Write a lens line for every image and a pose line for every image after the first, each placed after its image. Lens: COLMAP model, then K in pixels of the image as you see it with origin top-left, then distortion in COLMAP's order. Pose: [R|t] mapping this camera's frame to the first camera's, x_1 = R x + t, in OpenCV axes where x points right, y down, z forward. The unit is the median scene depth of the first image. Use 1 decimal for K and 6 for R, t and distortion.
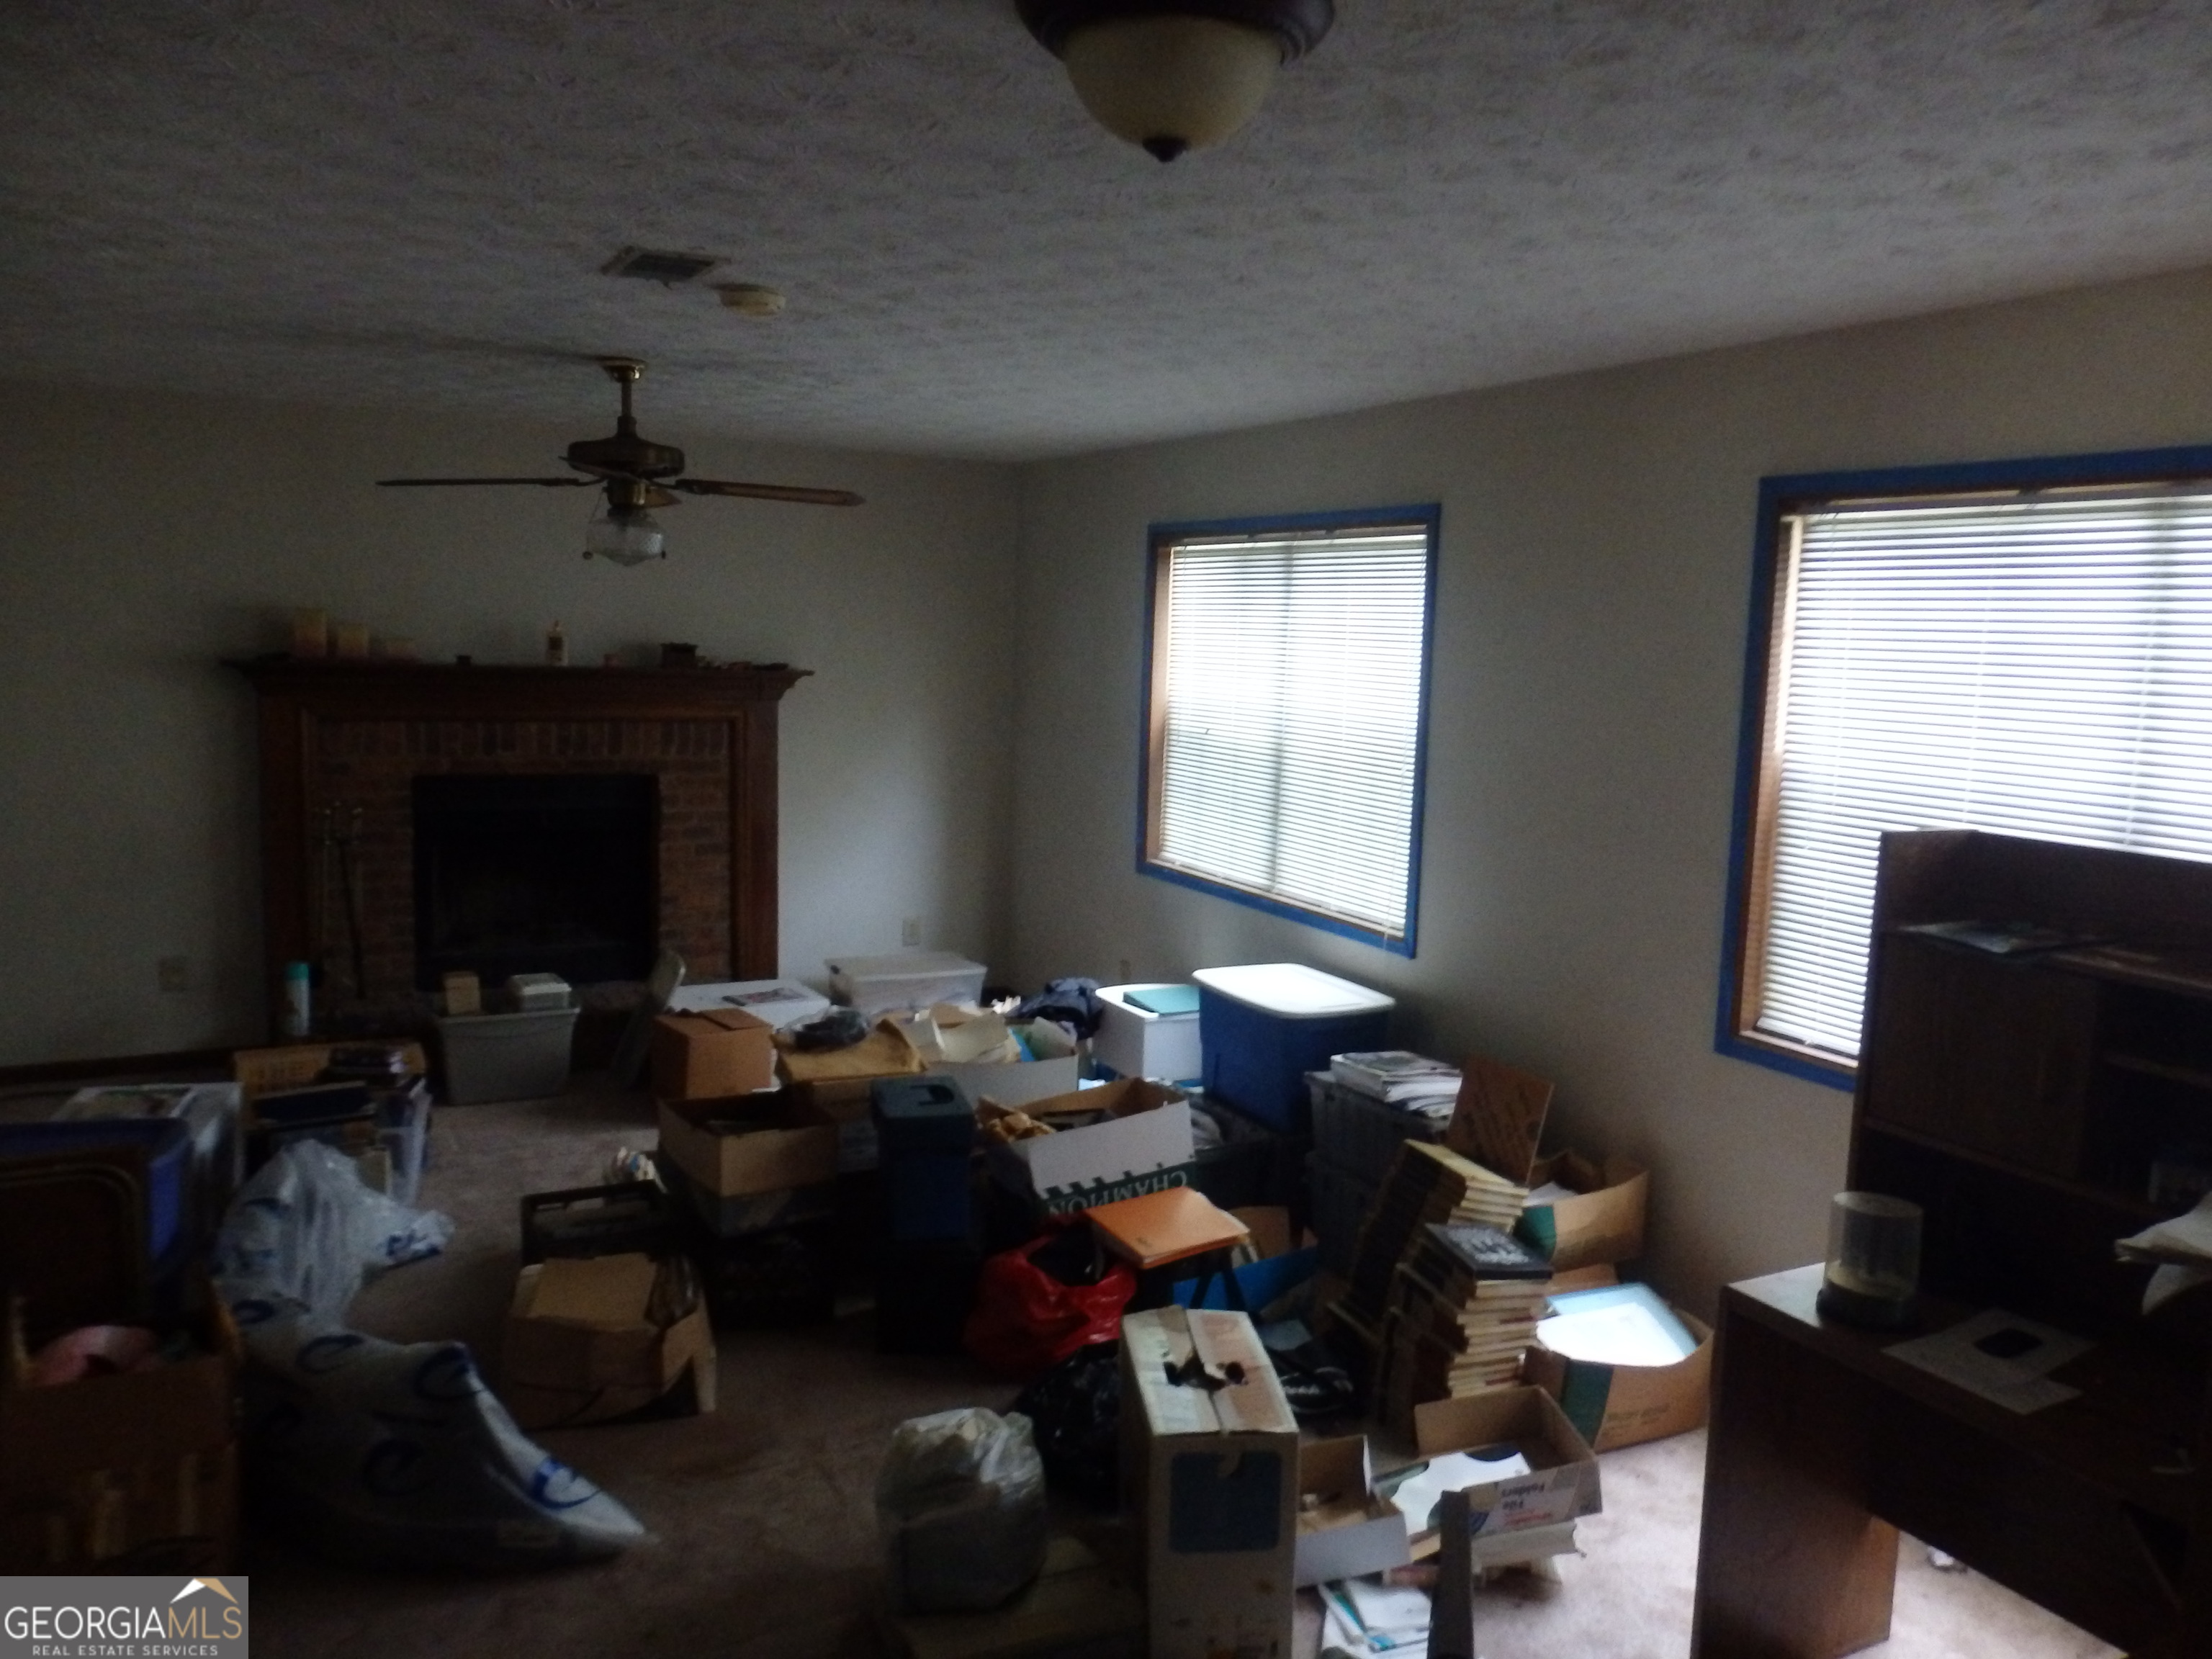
lens RADIAL K [[1642.7, 0, 1103.4], [0, 1642.7, 852.7], [0, 0, 1]] dist [0.007848, 0.009050]
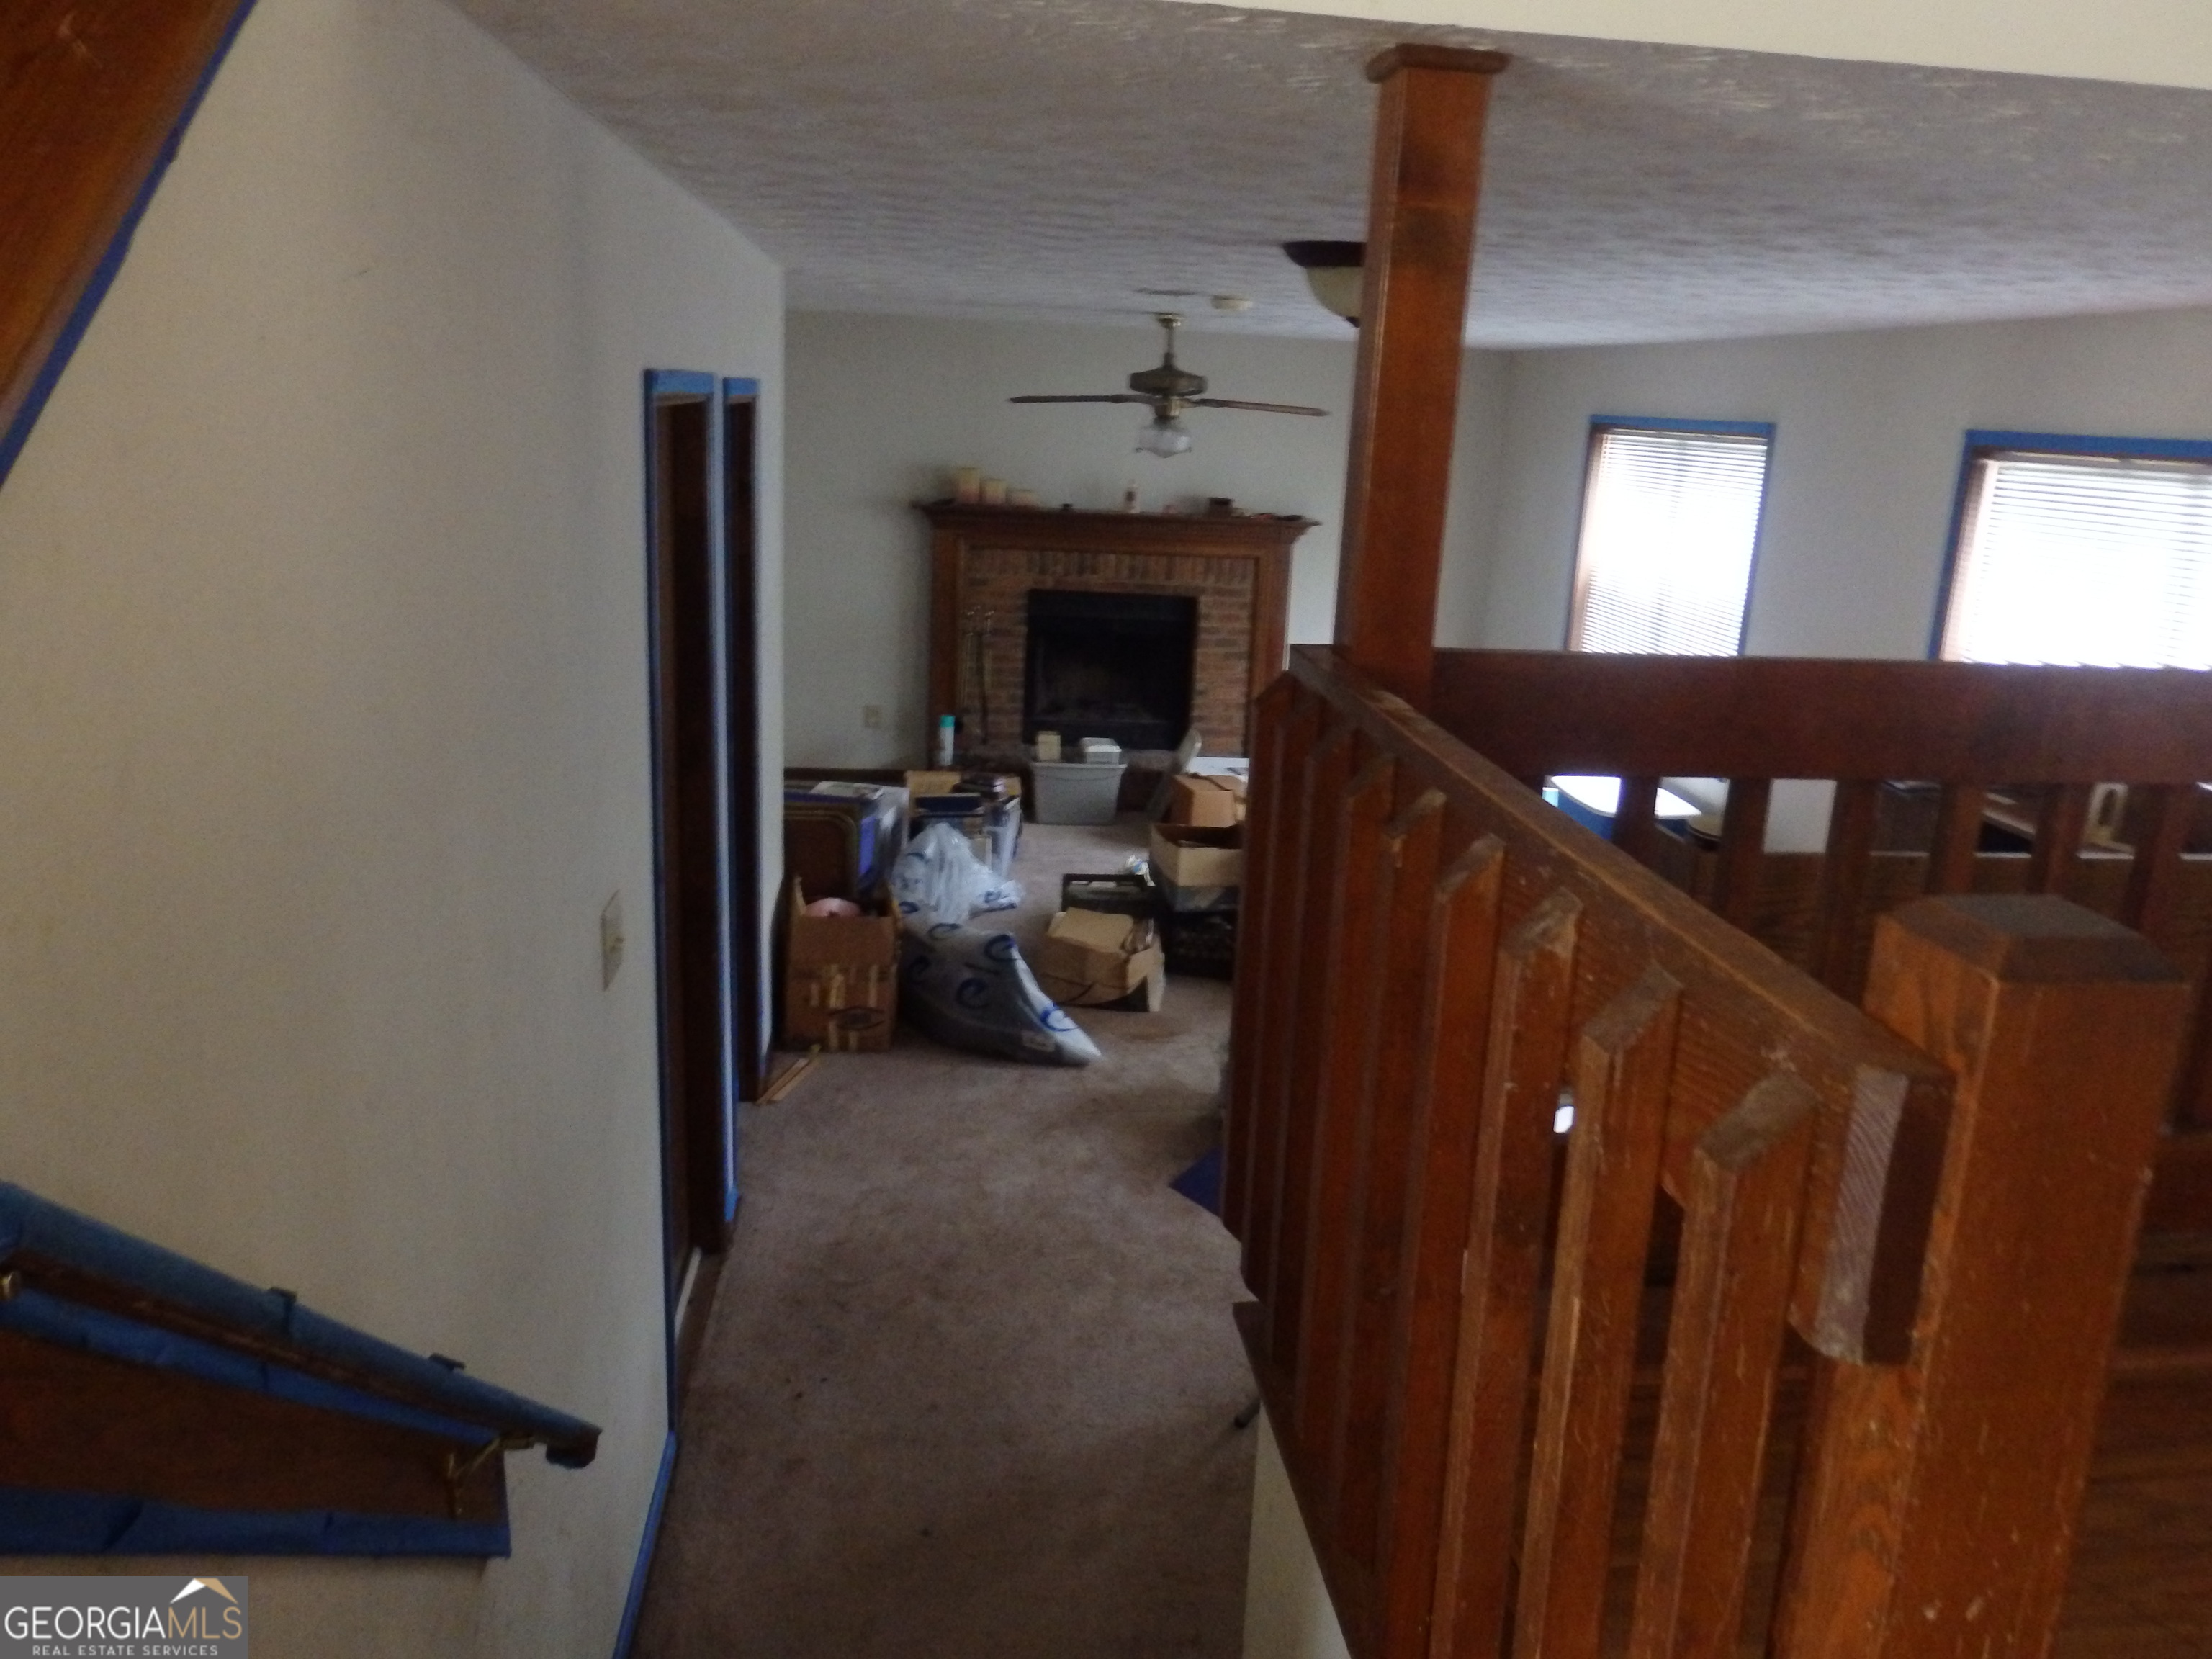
lens RADIAL K [[1642.7, 0, 1103.4], [0, 1642.7, 852.7], [0, 0, 1]] dist [0.007848, 0.009050]
pose [[0.929354, 0.110863, -0.352153, 0.210534], [-0.068357, 0.989028, 0.130962, -0.017101], [0.362808, -0.097638, 0.926735, -0.395711]]
